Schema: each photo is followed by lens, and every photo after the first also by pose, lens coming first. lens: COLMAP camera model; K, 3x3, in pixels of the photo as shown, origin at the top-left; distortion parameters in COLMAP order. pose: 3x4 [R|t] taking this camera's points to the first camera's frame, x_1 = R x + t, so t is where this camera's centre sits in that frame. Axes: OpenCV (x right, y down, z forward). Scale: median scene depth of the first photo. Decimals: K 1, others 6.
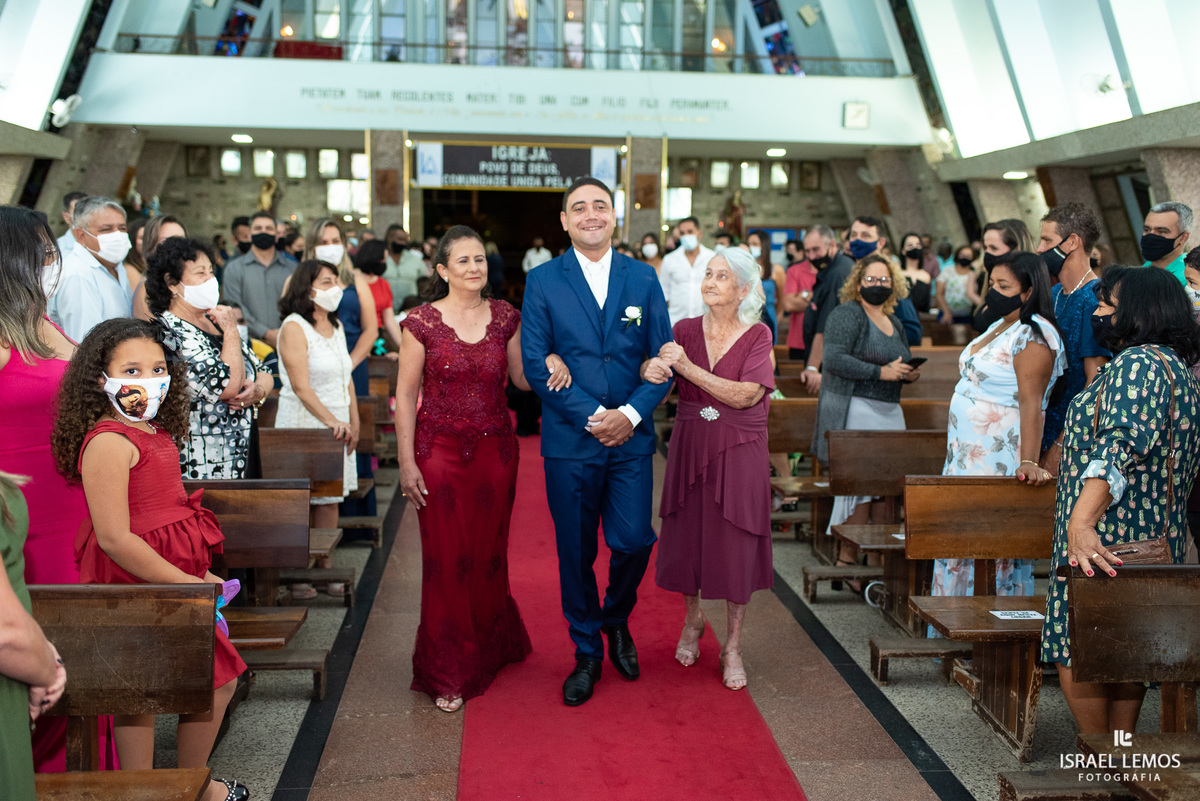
lens RADIAL K [[1163.9, 0, 600.0], [0, 1163.9, 400.5], [0, 0, 1]] dist [0.003885, 0.004368]
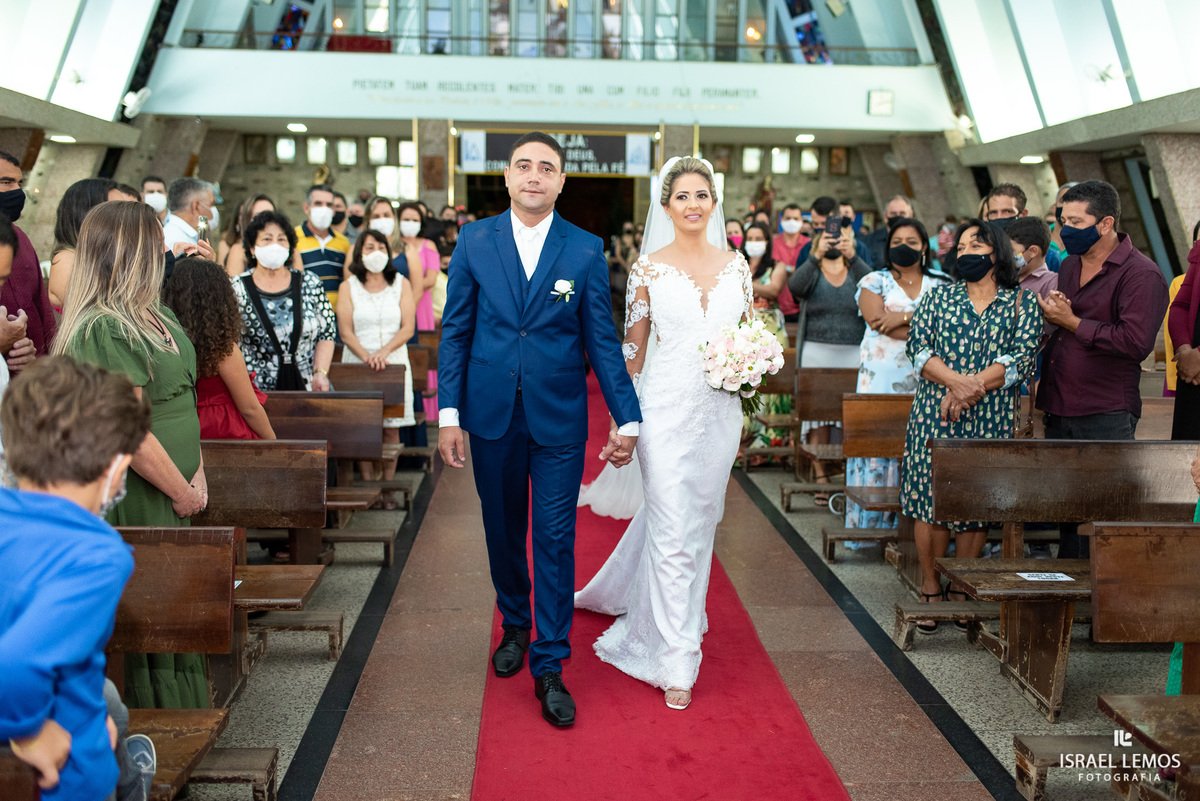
lens RADIAL K [[1163.9, 0, 600.0], [0, 1163.9, 400.5], [0, 0, 1]] dist [0.003885, 0.004368]
pose [[0.999339, 0.004001, -0.036130, 0.007743], [-0.003601, 0.999932, 0.011111, 0.011160], [0.036172, -0.010973, 0.999285, -0.054530]]
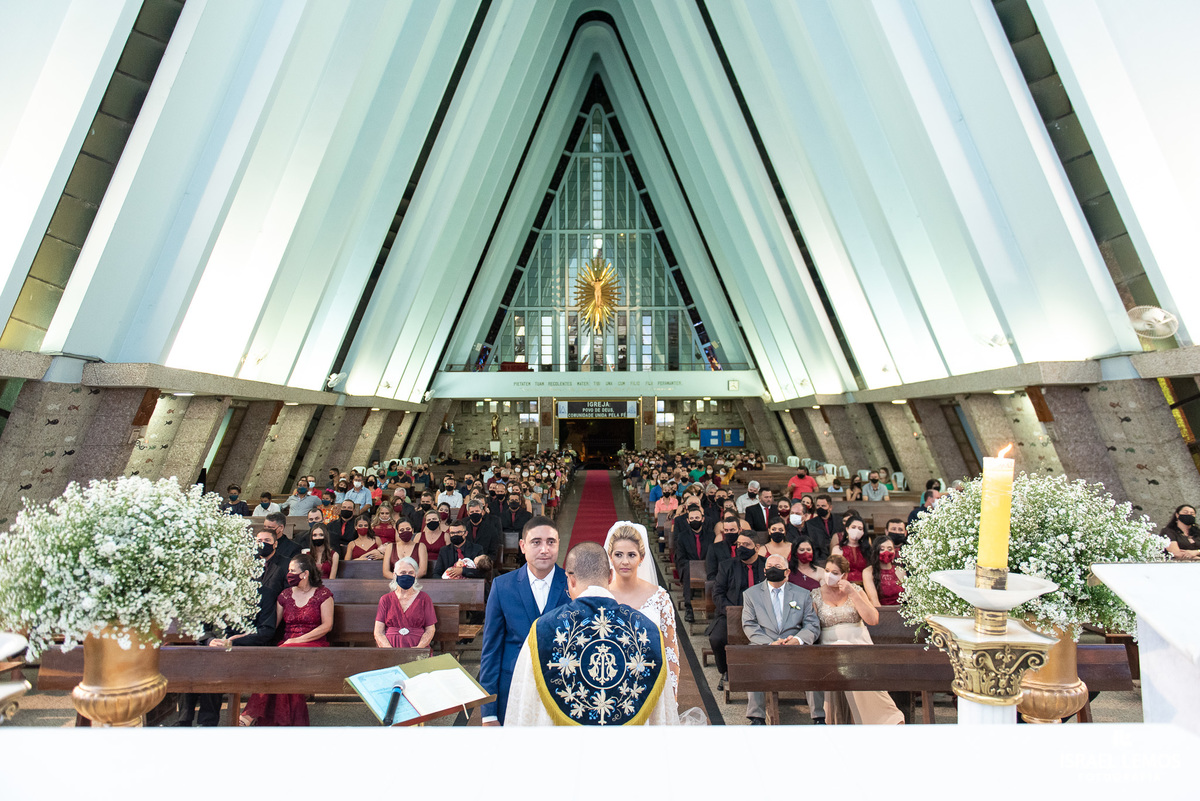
lens RADIAL K [[825.2, 0, 600.0], [0, 825.2, 400.5], [0, 0, 1]] dist [0.002160, 0.000956]
pose [[0.995682, -0.024802, -0.089454, 0.094141], [0.010105, 0.986879, -0.161147, 0.066896], [0.092277, 0.159547, 0.982868, -0.750831]]
